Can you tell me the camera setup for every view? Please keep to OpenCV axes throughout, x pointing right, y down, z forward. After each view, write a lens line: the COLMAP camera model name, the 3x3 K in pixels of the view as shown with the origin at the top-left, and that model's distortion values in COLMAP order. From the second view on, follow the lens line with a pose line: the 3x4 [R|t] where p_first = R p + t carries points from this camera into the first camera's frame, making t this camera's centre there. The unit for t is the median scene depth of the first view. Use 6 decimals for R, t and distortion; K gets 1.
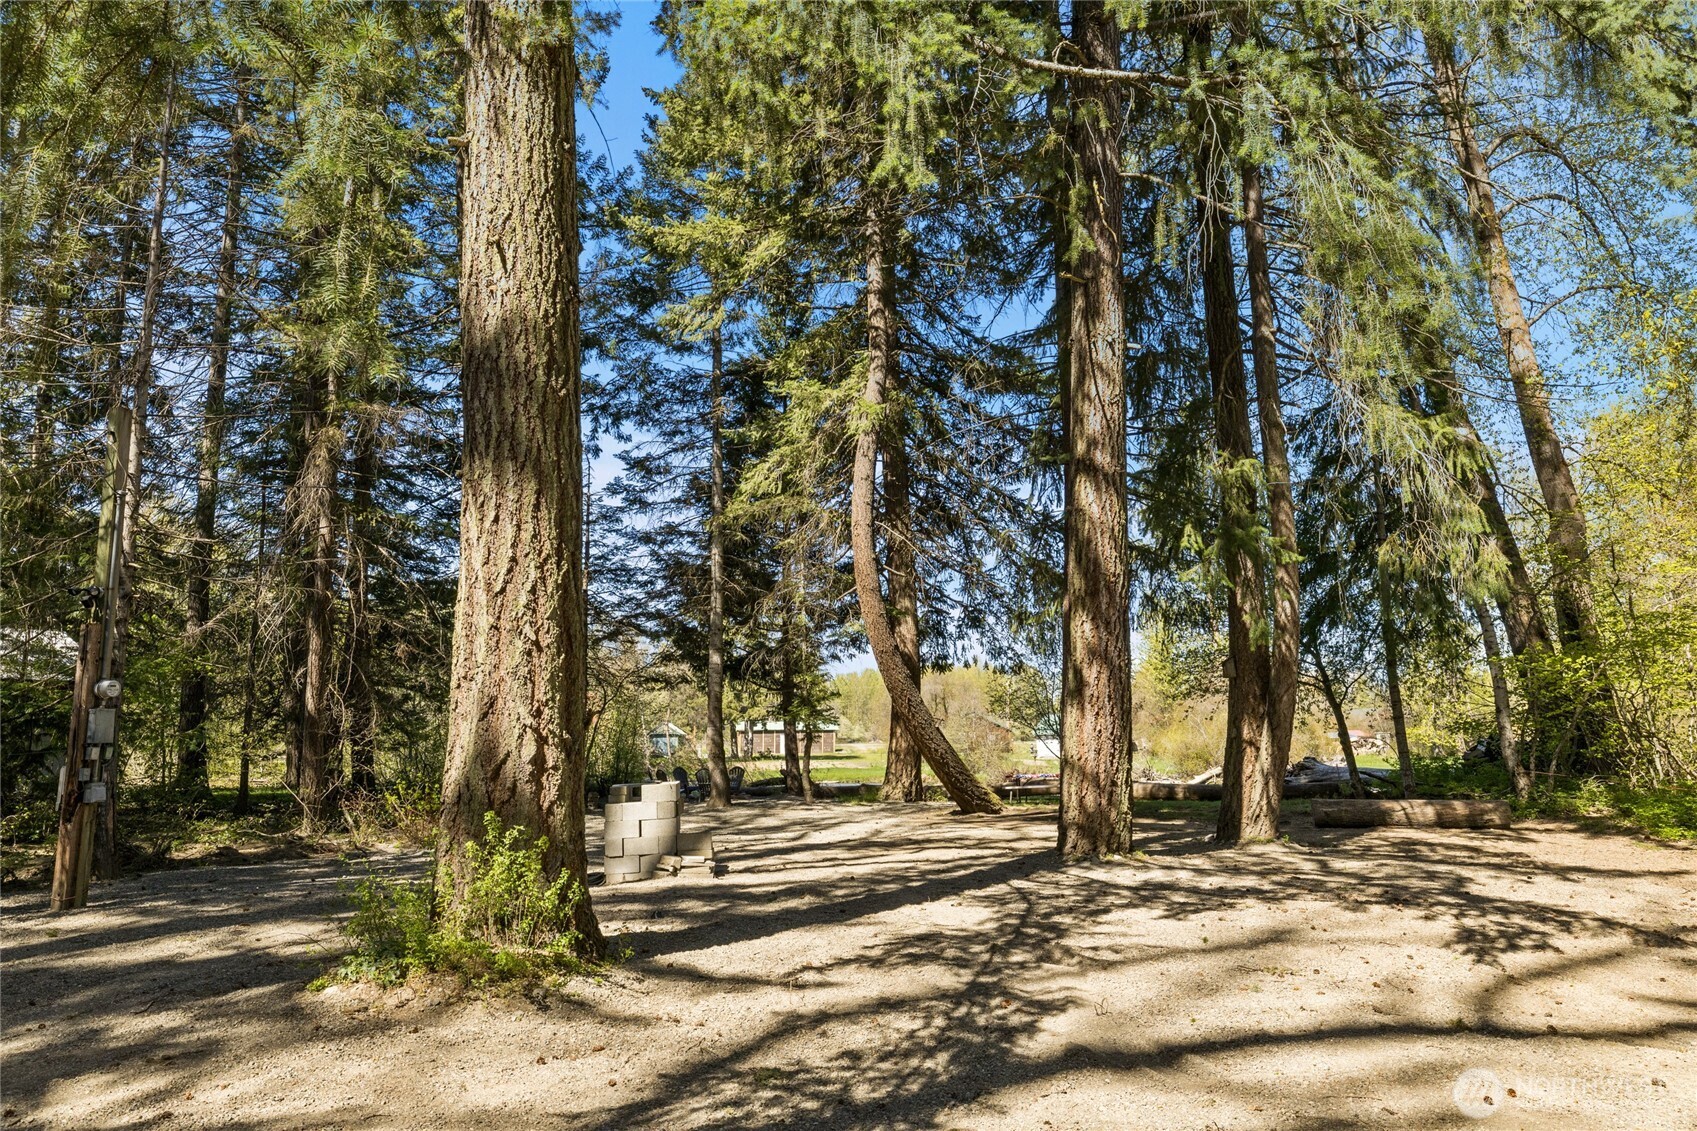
lens RADIAL K [[1065.7, 0, 846.5], [0, 1065.7, 557.1], [0, 0, 1]] dist [-0.000485, 0.001359]
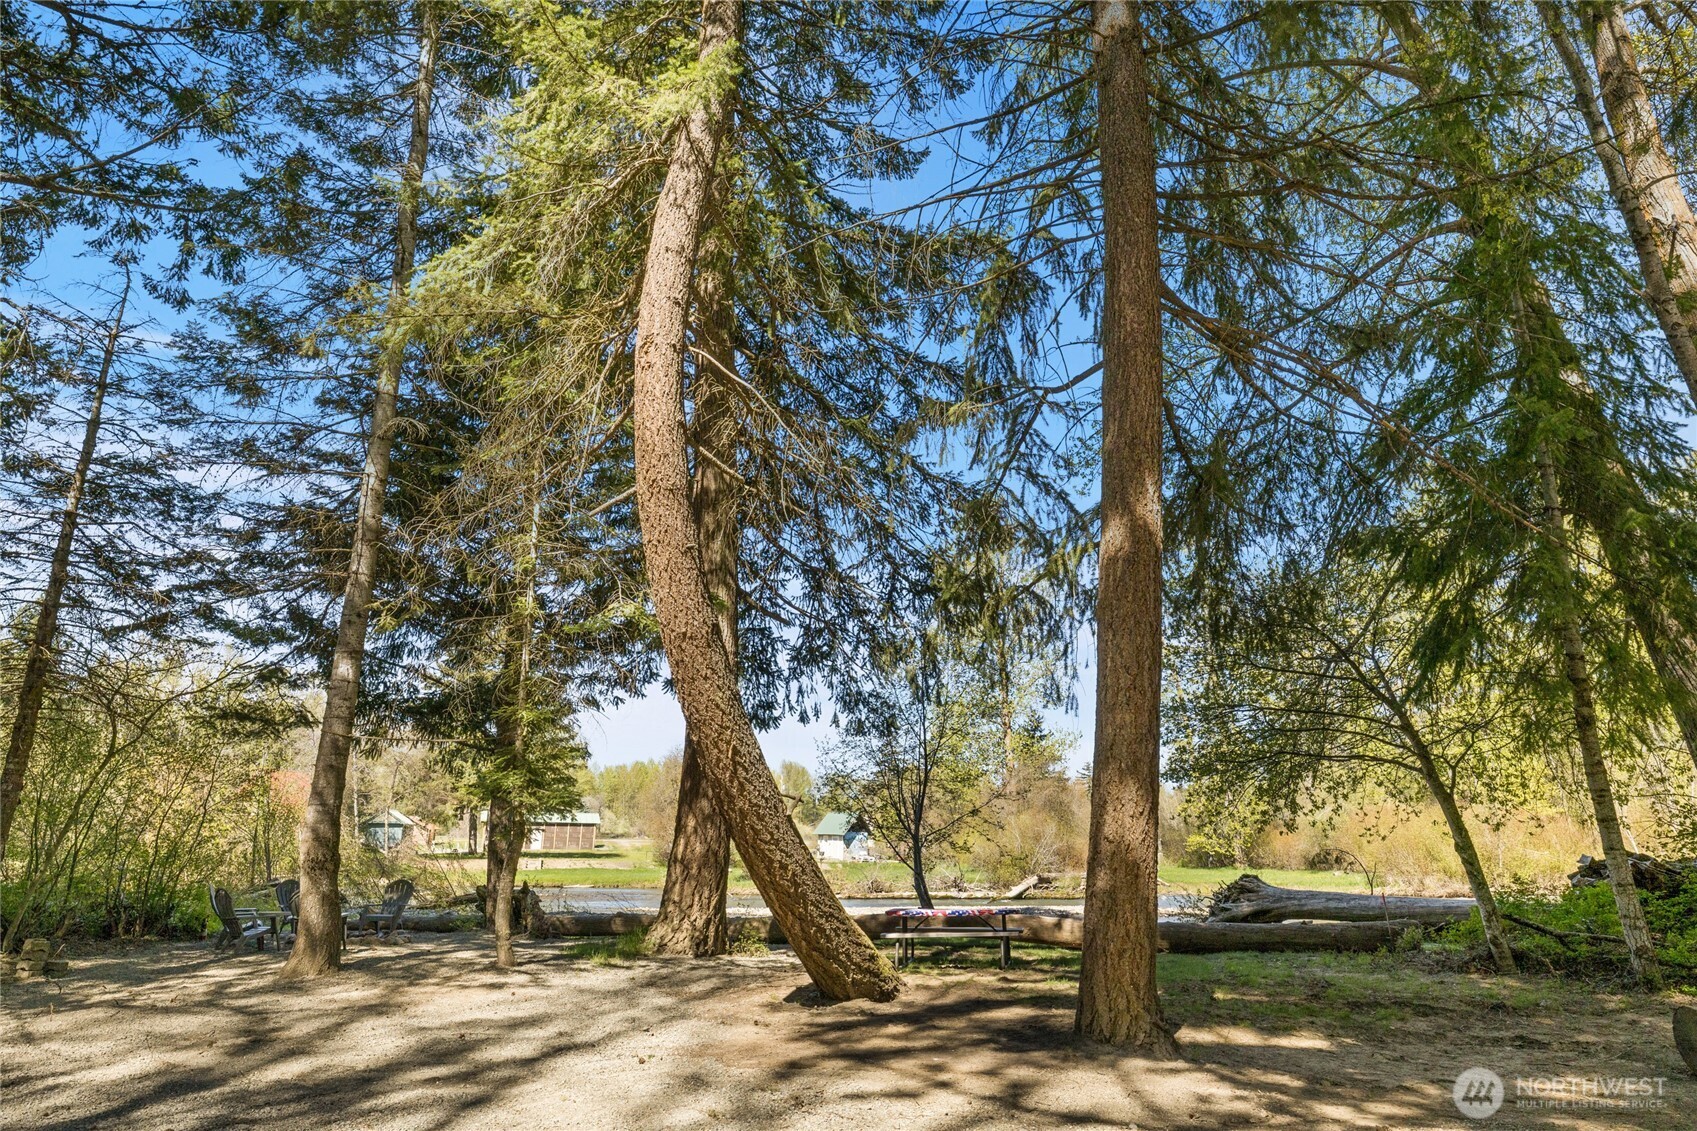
lens RADIAL K [[1011.4, 0, 847.2], [0, 1011.4, 554.7], [0, 0, 1]] dist [-0.005298, -0.001582]
pose [[0.975359, 0.078494, 0.206189, 0.010480], [-0.056909, 0.992454, -0.108614, 0.094461], [-0.213158, 0.094204, 0.972466, 0.561334]]
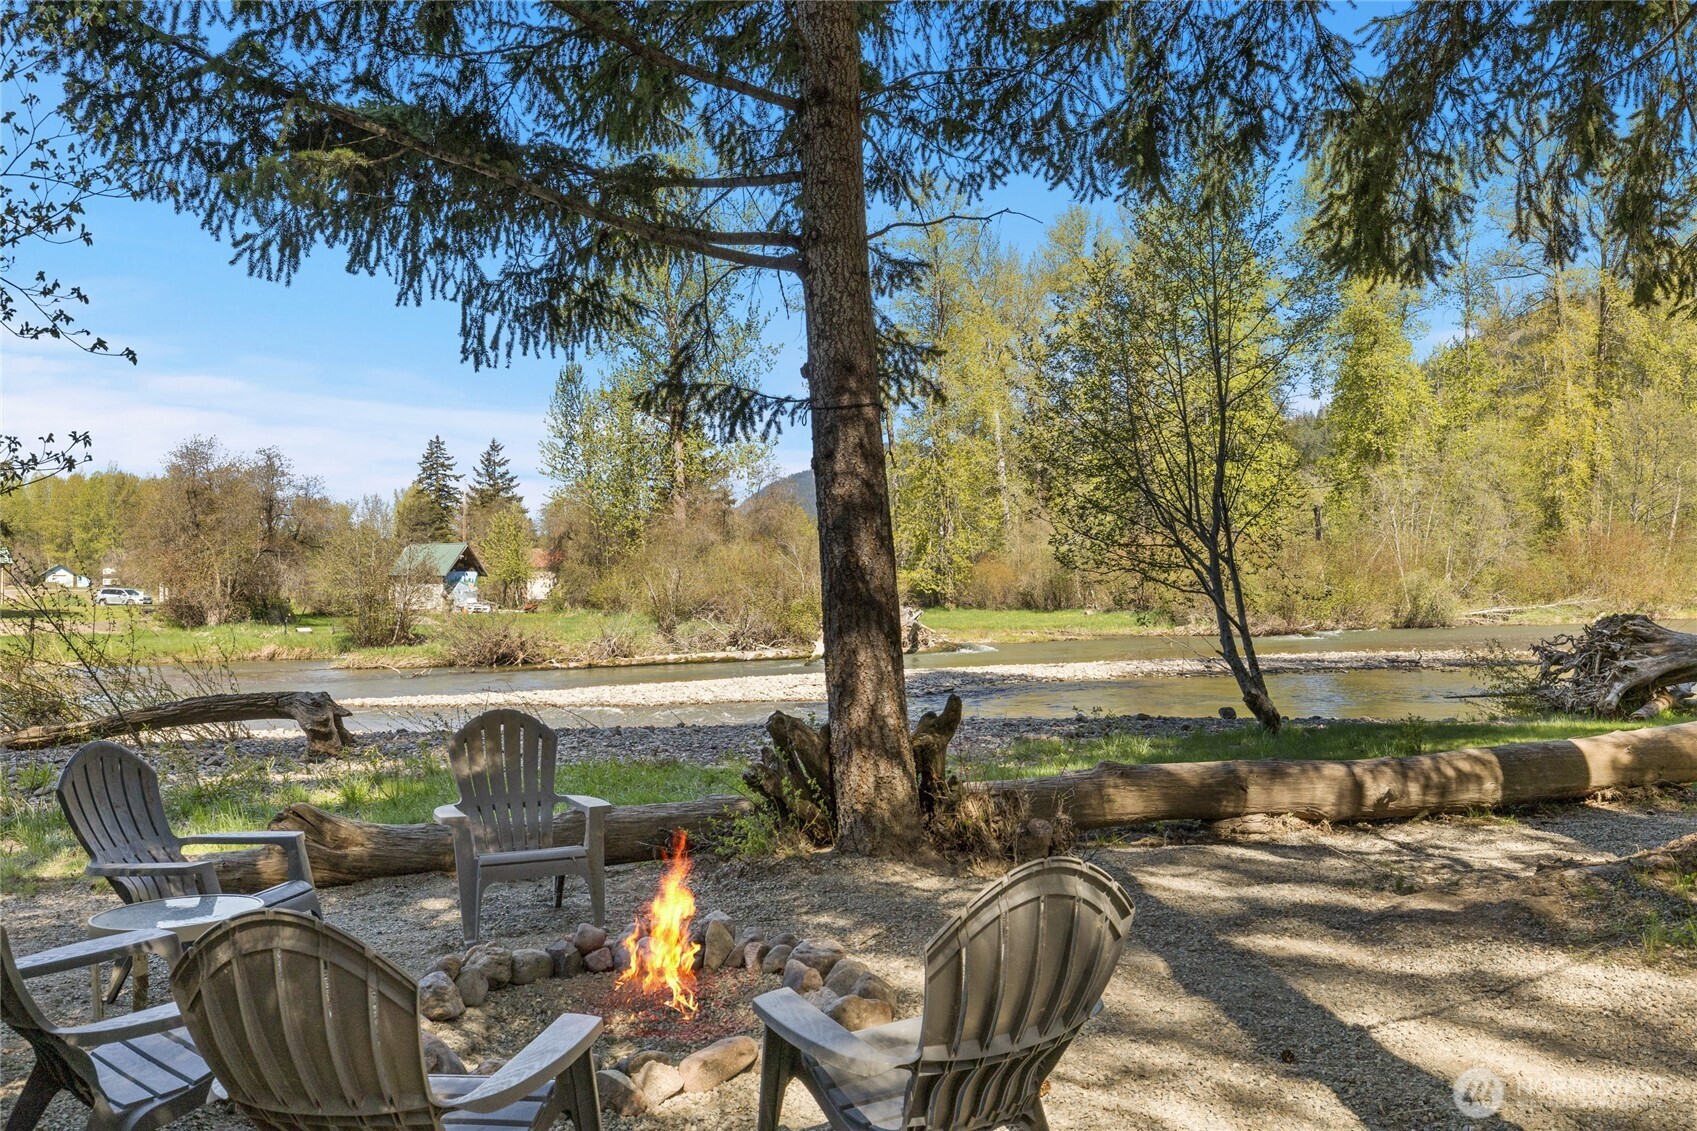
lens RADIAL K [[1280.2, 0, 848.5], [0, 1280.2, 565.5], [0, 0, 1]] dist [-0.004289, -0.000909]
pose [[0.808301, 0.012646, 0.588634, -0.241633], [-0.102567, 0.987506, 0.119629, 0.208247], [-0.579767, -0.157070, 0.799500, 1.164583]]
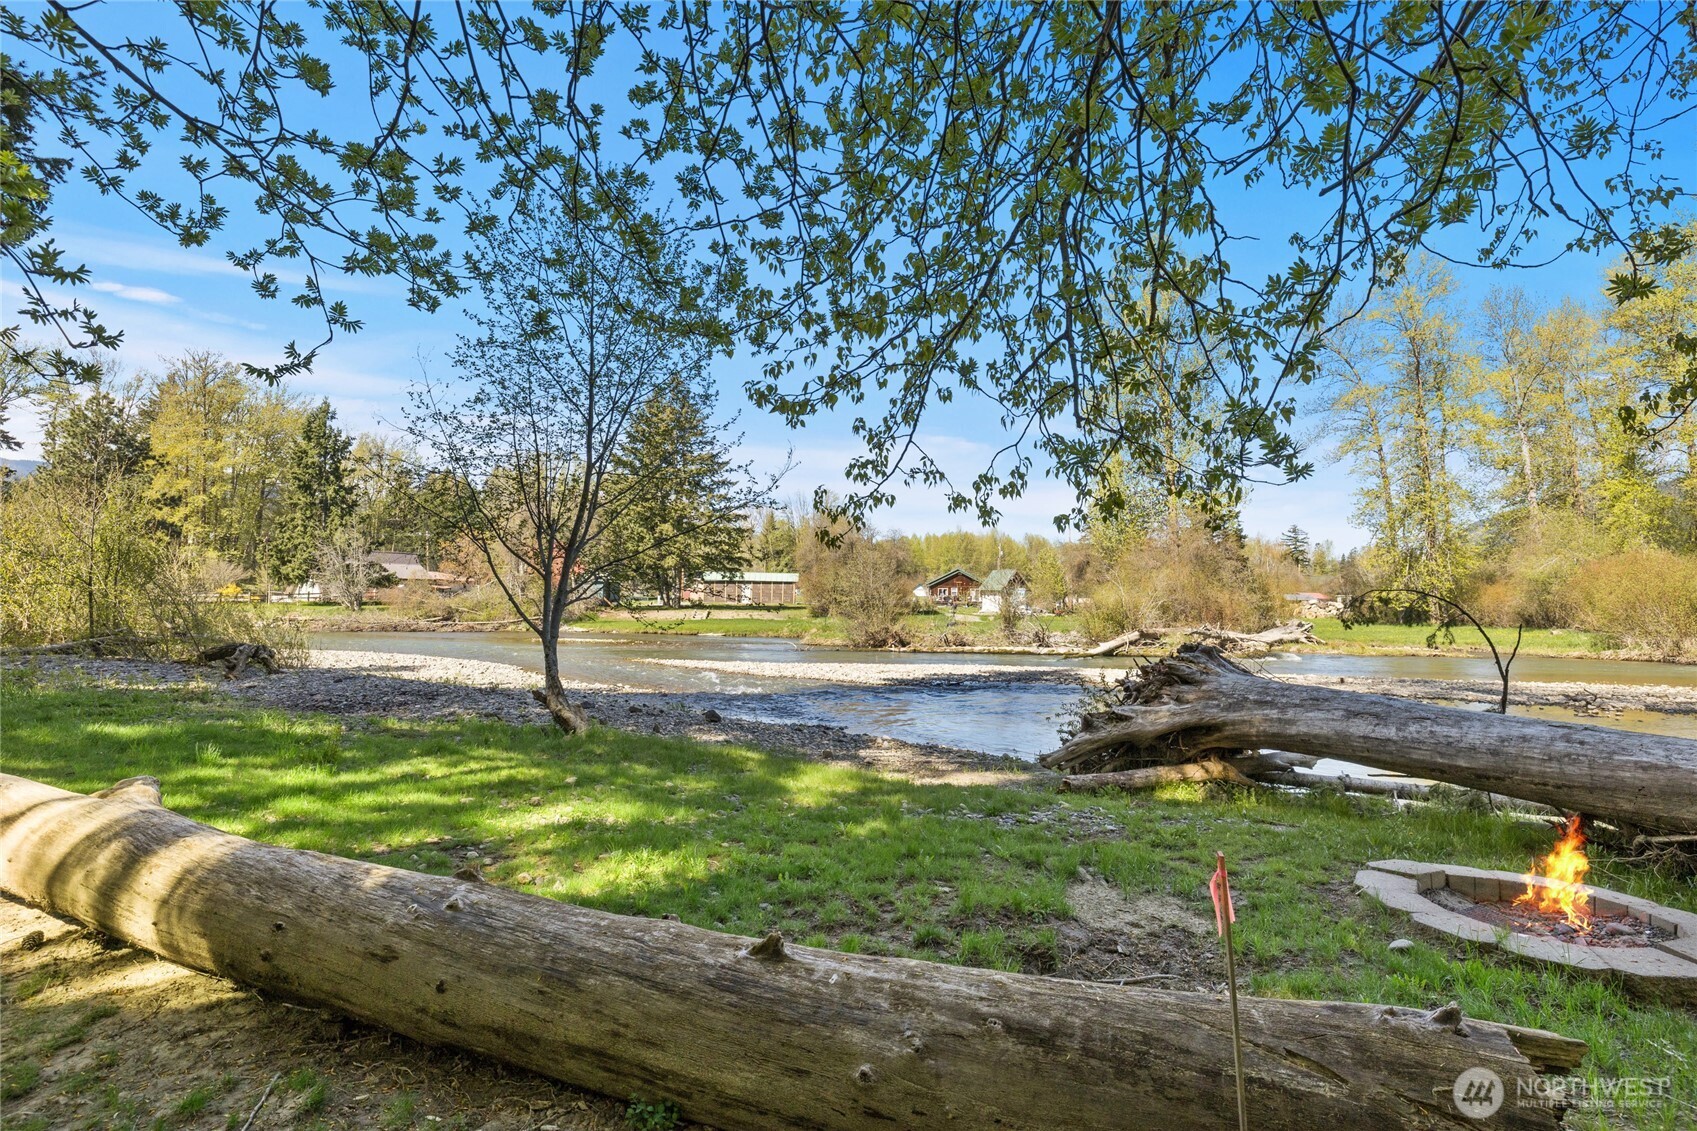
lens RADIAL K [[822.2, 0, 848.5], [0, 822.2, 565.5], [0, 0, 1]] dist [0.000386, 0.000135]
pose [[0.997255, 0.017932, -0.071844, 0.521765], [-0.008031, 0.990703, 0.135806, 0.197124], [0.073611, -0.134856, 0.988127, 1.133524]]
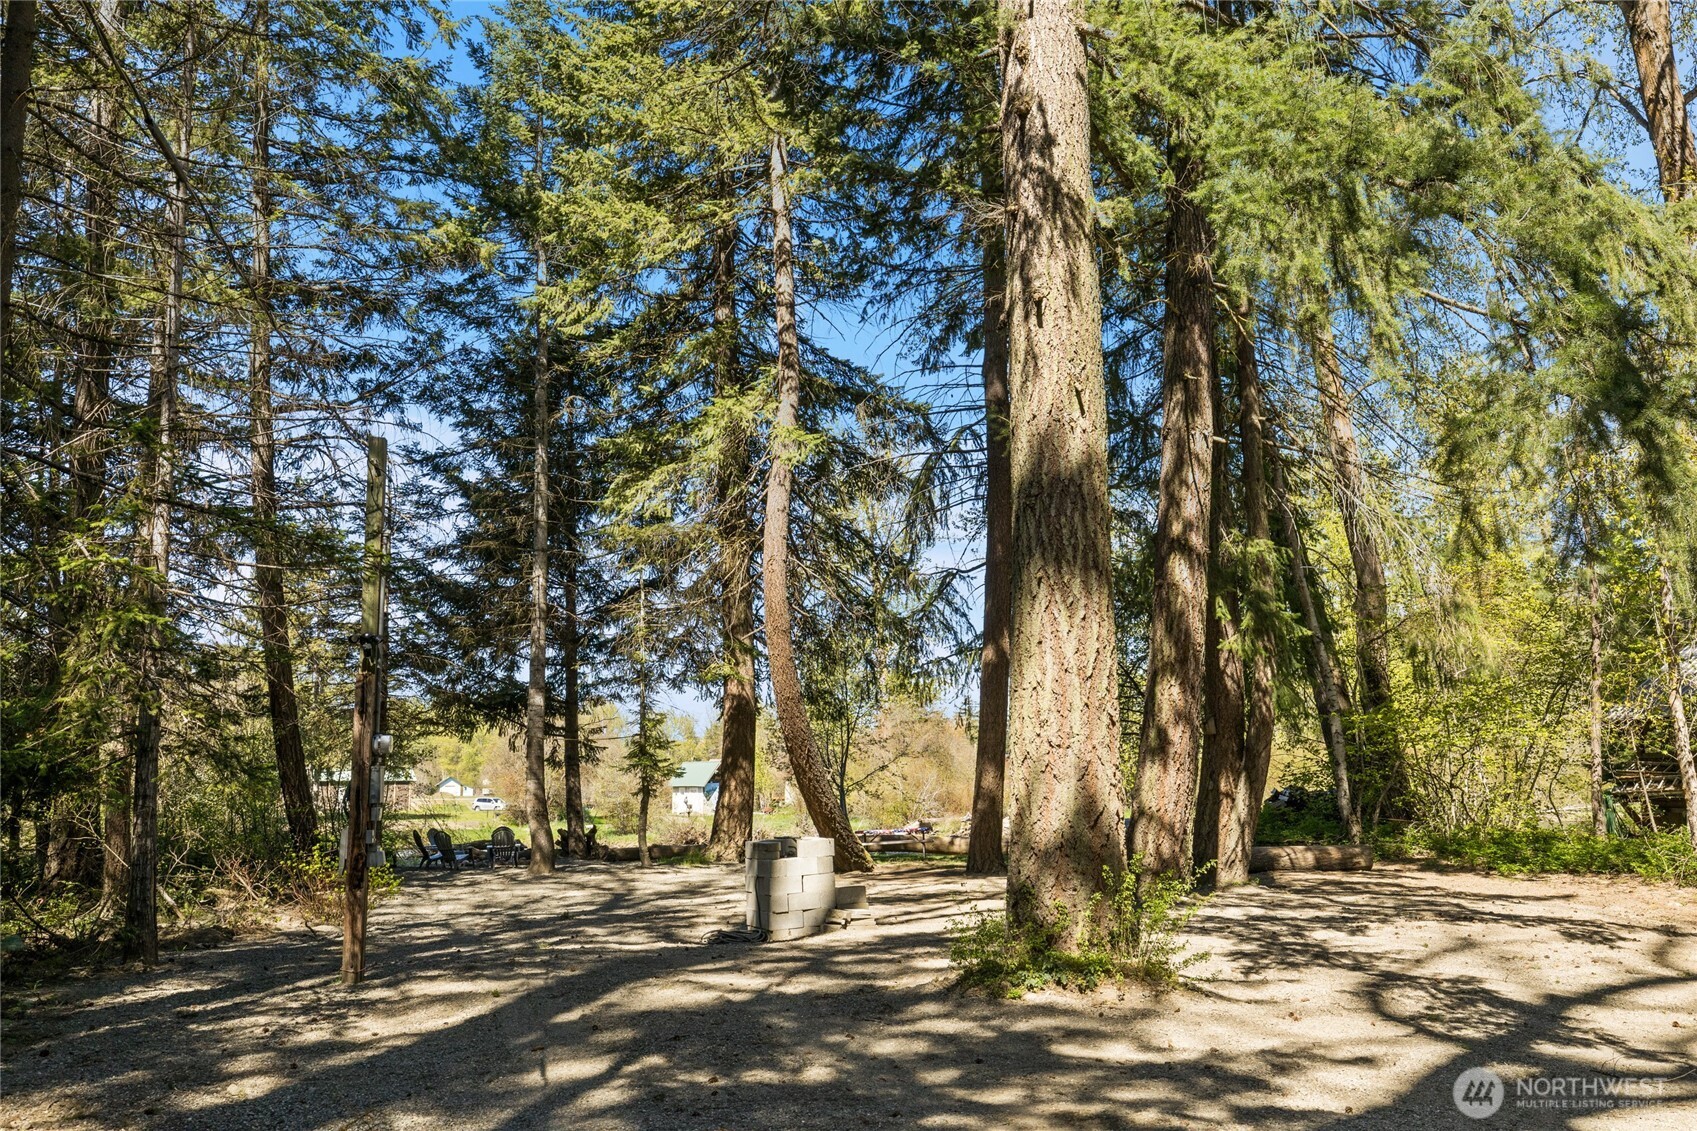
lens RADIAL K [[1336.8, 0, 839.5], [0, 1336.8, 562.3], [0, 0, 1]] dist [0.002894, 0.004453]
pose [[0.937870, 0.053517, 0.342836, -0.319429], [-0.053358, 0.998526, -0.009902, -0.019383], [-0.342860, -0.009006, 0.939343, -0.100278]]
